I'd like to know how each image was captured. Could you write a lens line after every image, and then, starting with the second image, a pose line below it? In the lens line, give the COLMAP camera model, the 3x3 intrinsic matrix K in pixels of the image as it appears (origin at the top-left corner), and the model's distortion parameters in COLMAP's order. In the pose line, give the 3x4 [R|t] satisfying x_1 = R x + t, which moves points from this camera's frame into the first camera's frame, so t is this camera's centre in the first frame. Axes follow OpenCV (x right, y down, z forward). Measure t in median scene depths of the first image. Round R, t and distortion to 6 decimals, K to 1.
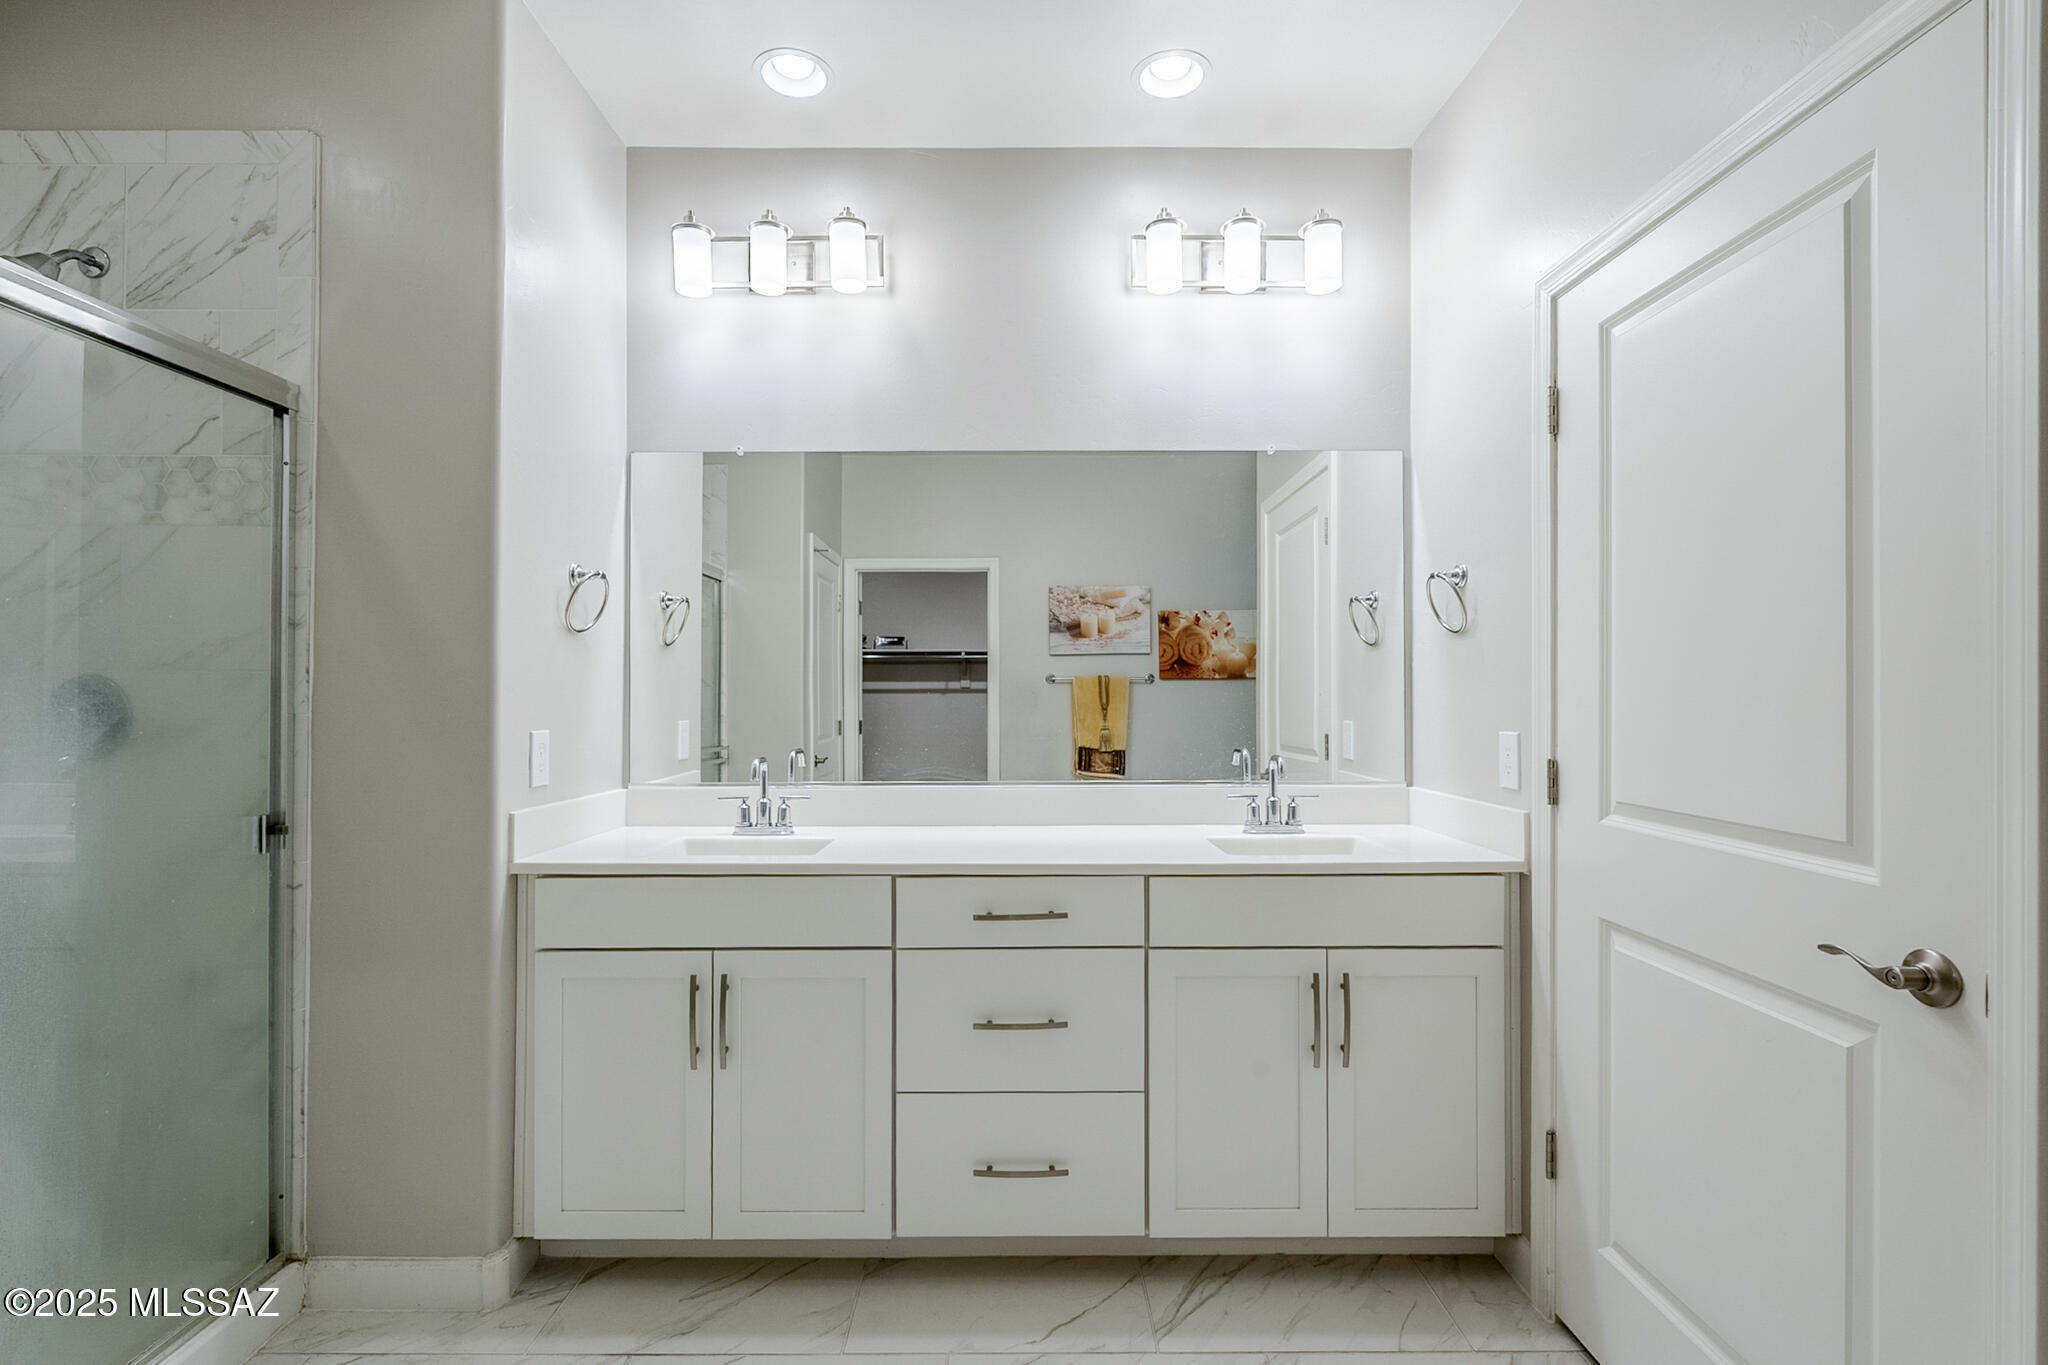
lens RADIAL K [[911.4, 0, 1012.4], [0, 911.4, 687.1], [0, 0, 1]] dist [-0.002373, -0.001079]
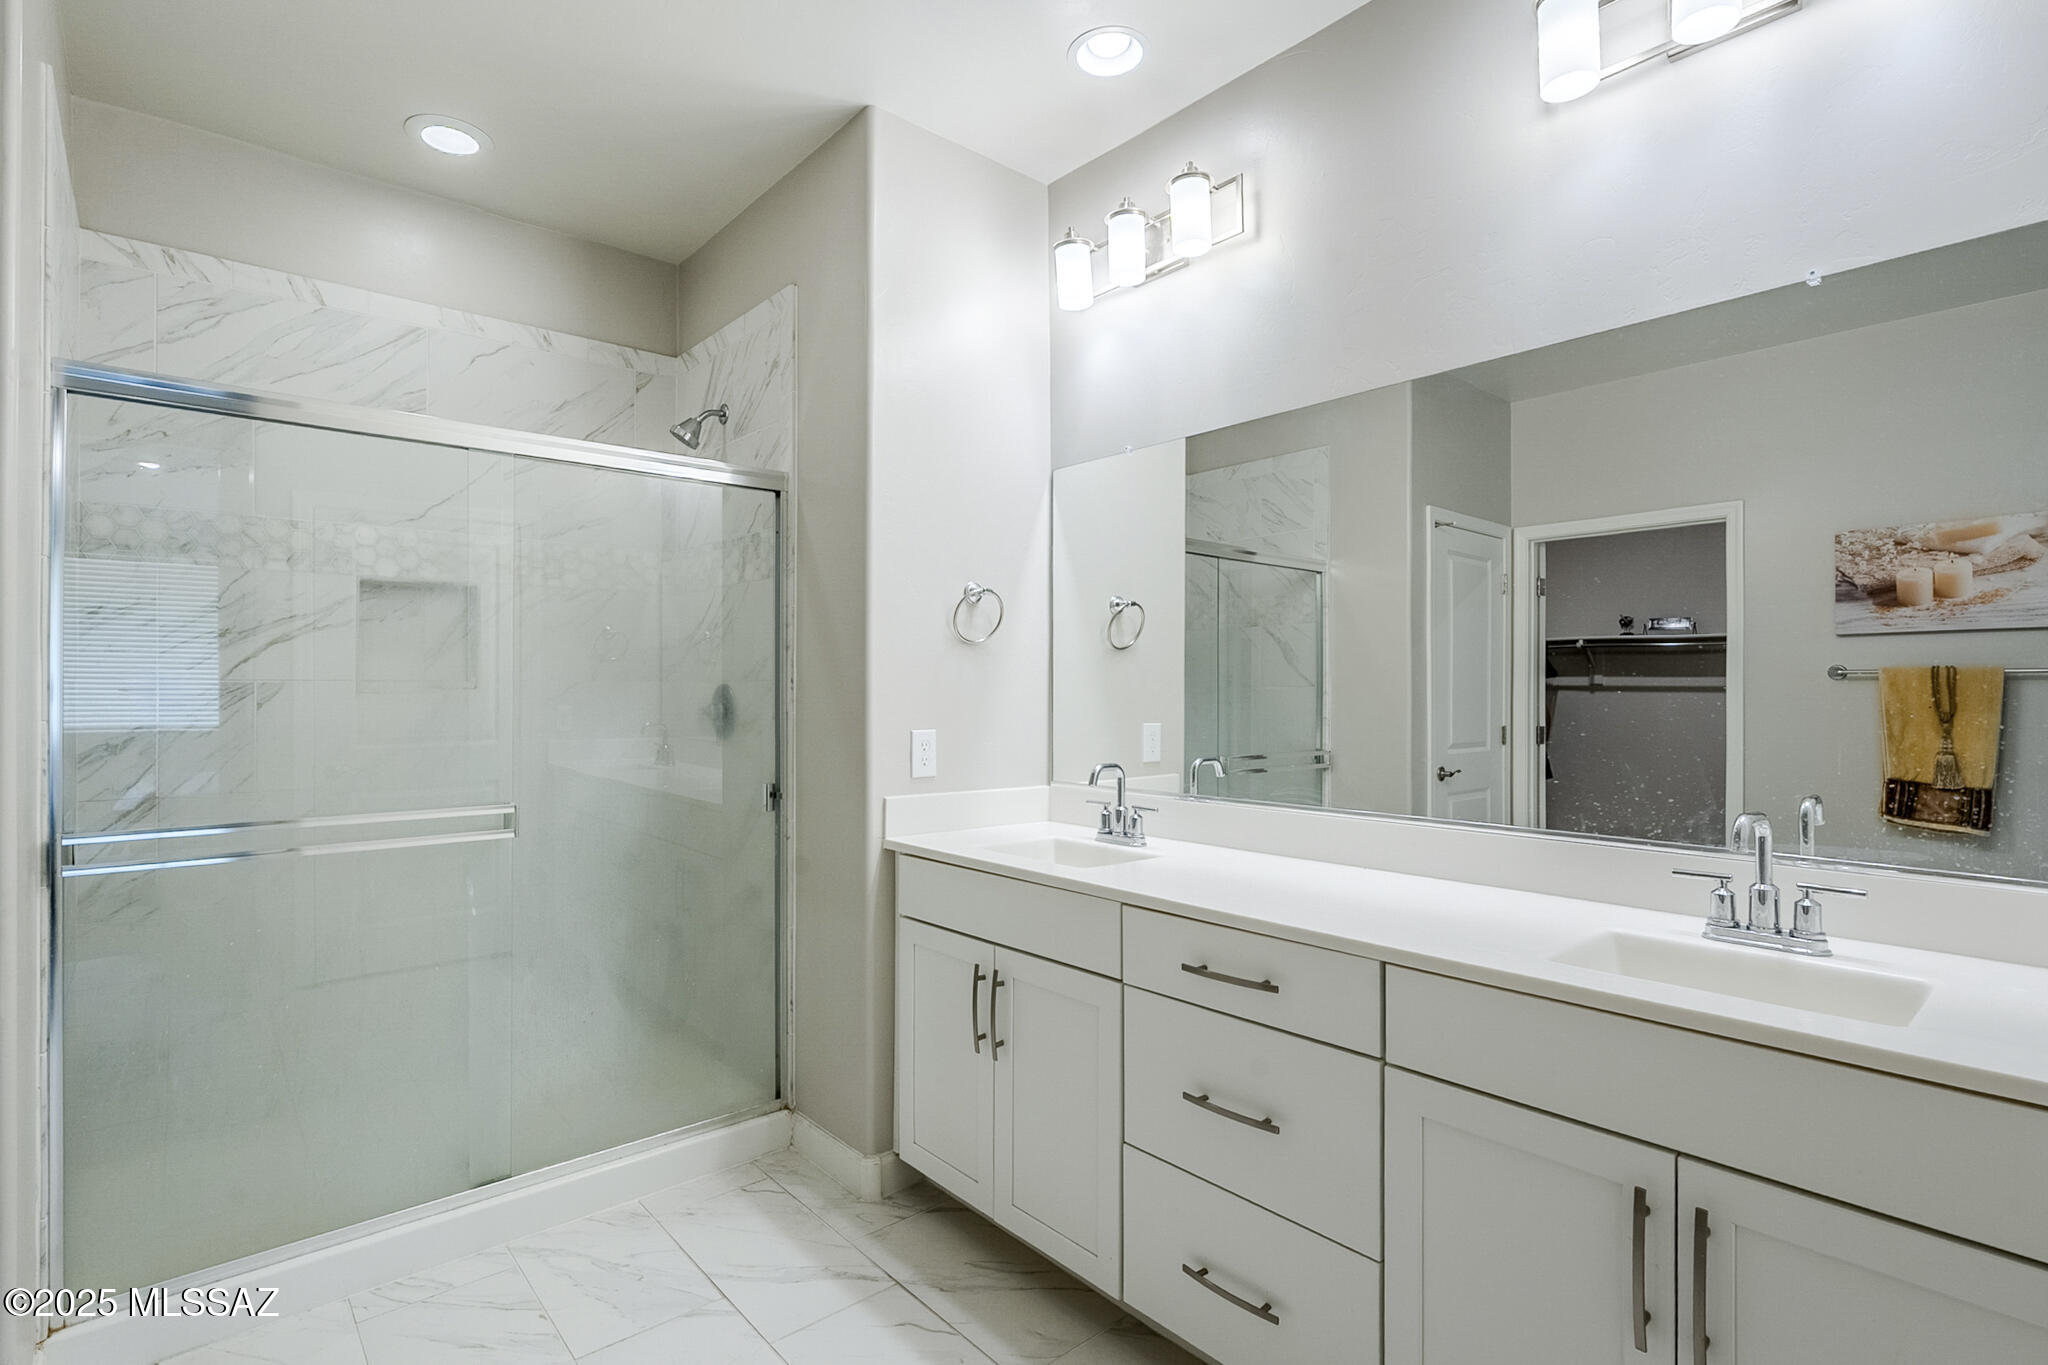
lens RADIAL K [[966.3, 0, 1026.4], [0, 966.3, 686.1], [0, 0, 1]] dist [-0.002525, 0.000268]
pose [[0.660814, -0.001621, -0.750548, 0.180289], [0.004911, 0.999986, 0.002164, -0.003567], [0.750534, -0.005116, 0.660812, 0.100713]]
